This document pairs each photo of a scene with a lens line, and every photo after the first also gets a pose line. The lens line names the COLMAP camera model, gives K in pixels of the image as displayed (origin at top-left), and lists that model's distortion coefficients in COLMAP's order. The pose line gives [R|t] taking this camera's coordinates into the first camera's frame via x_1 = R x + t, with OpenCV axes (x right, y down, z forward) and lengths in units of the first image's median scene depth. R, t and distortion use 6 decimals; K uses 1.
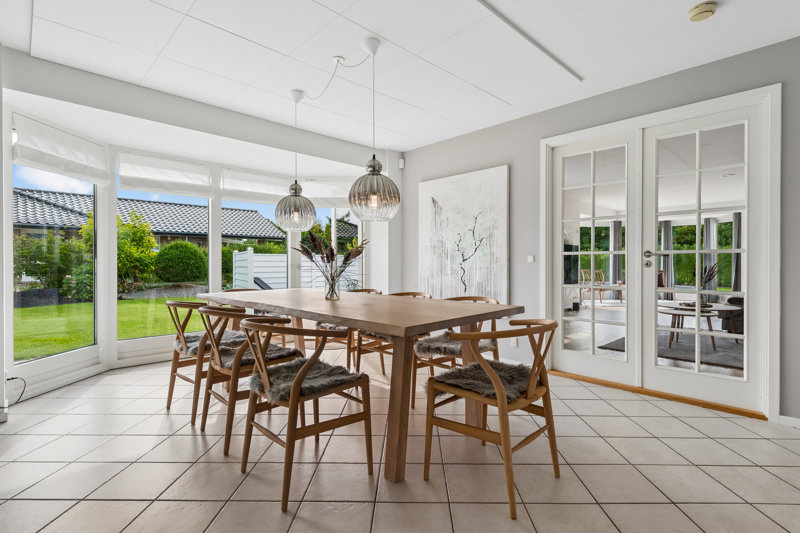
lens RADIAL K [[392.8, 0, 403.3], [0, 392.8, 264.5], [0, 0, 1]] dist [0.016990, -0.000375]
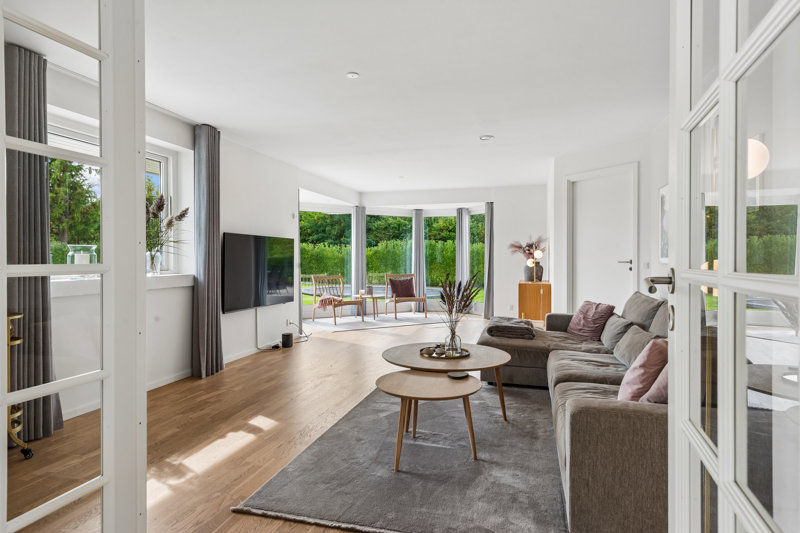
lens RADIAL K [[466.0, 0, 400.0], [0, 466.0, 266.5], [0, 0, 1]] dist [0.001781, 0.000365]
pose [[0.863428, -0.006651, 0.504428, 0.486841], [0.000302, 0.999920, 0.012667, -0.030743], [-0.504472, -0.010785, 0.863361, 0.645148]]
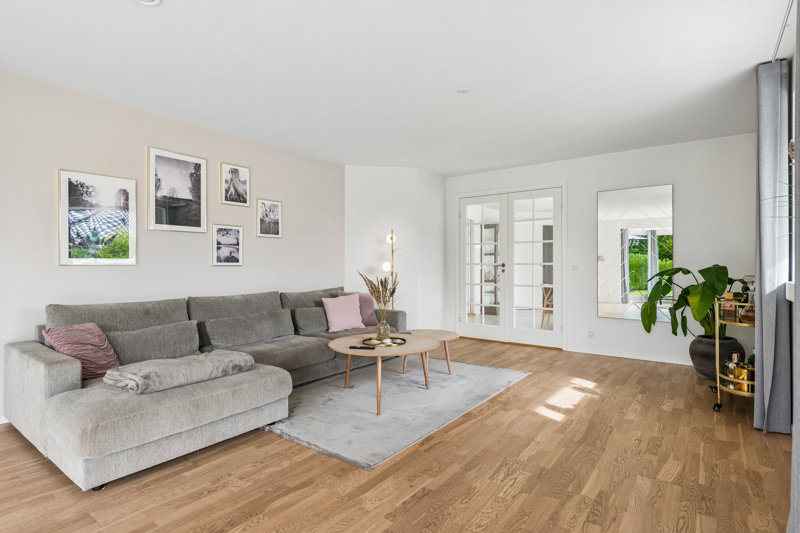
lens RADIAL K [[392.8, 0, 403.3], [0, 392.8, 264.5], [0, 0, 1]] dist [0.016990, -0.000375]
pose [[-0.988982, -0.001611, -0.148025, 1.077930], [-0.001994, 0.999995, 0.002435, -0.028279], [0.148020, 0.002704, -0.988981, 2.179488]]
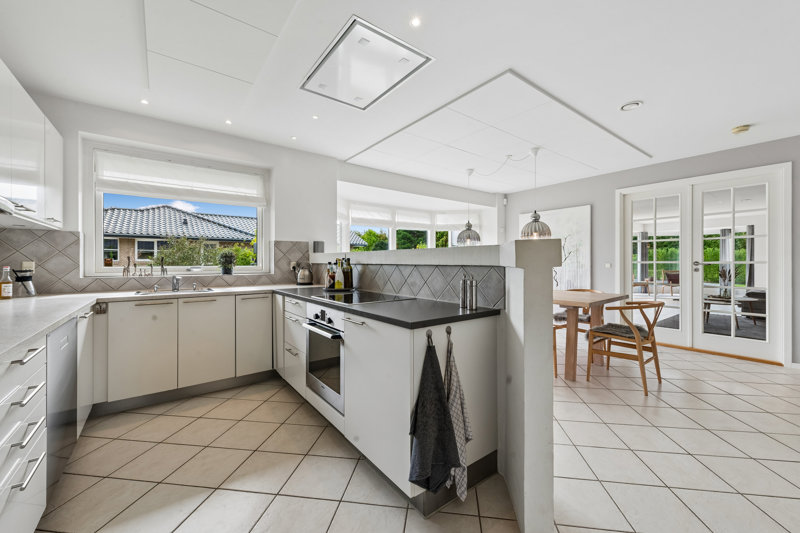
lens RADIAL K [[317.1, 0, 400.0], [0, 317.1, 261.6], [0, 0, 1]] dist [0.012166, -0.000045]
pose [[0.992763, -0.000860, -0.120086, -0.332842], [0.000215, 0.999985, -0.005390, -0.022209], [0.120088, 0.005325, 0.992749, -0.343906]]
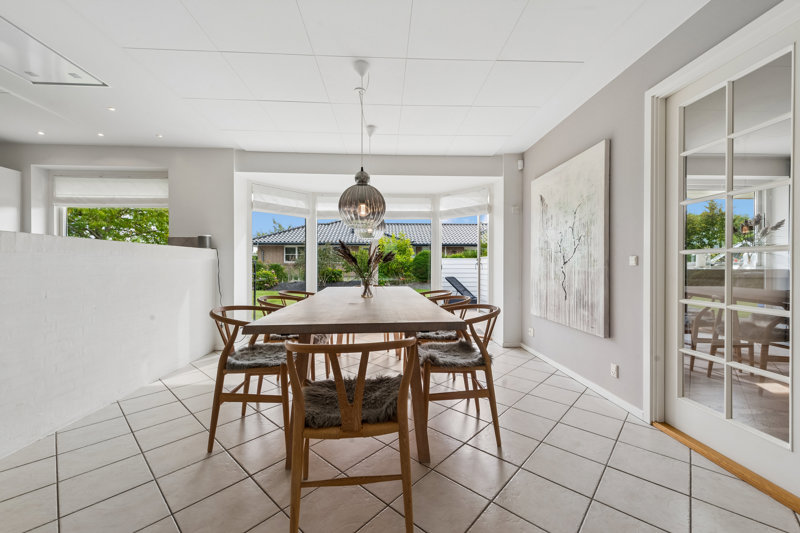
lens RADIAL K [[317.4, 0, 400.0], [0, 317.4, 266.5], [0, 0, 1]] dist [0.010835, -0.000047]
pose [[0.748101, 0.003461, -0.663576, 0.379014], [-0.003980, 0.999992, 0.000729, -0.002224], [0.663573, 0.002096, 0.748109, 0.260618]]
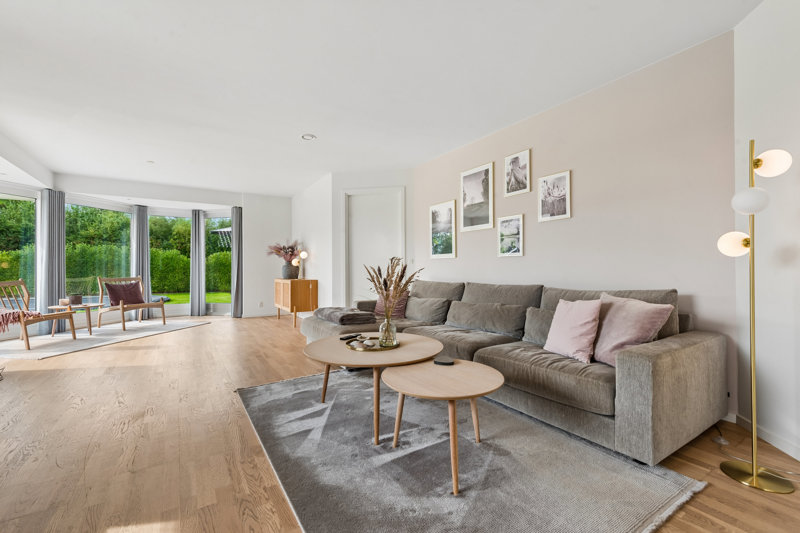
lens RADIAL K [[343.1, 0, 413.5], [0, 343.1, 269.4], [0, 0, 1]] dist [0.001577, -0.000022]
pose [[0.168352, -0.002423, 0.985724, 0.423989], [0.009137, 0.999958, 0.000897, 0.011291], [-0.985685, 0.008856, 0.168367, 1.175680]]
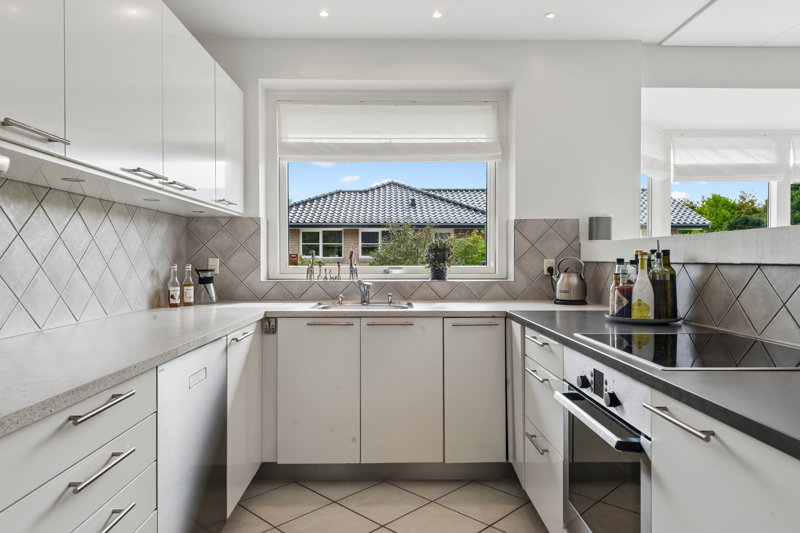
lens RADIAL K [[529.9, 0, 400.0], [0, 529.9, 266.5], [0, 0, 1]] dist [0.012489, -0.000172]
pose [[0.732709, 0.008017, -0.680495, -0.371200], [-0.001972, 0.999951, 0.009658, -0.021665], [0.680540, -0.005734, 0.732689, -0.204630]]
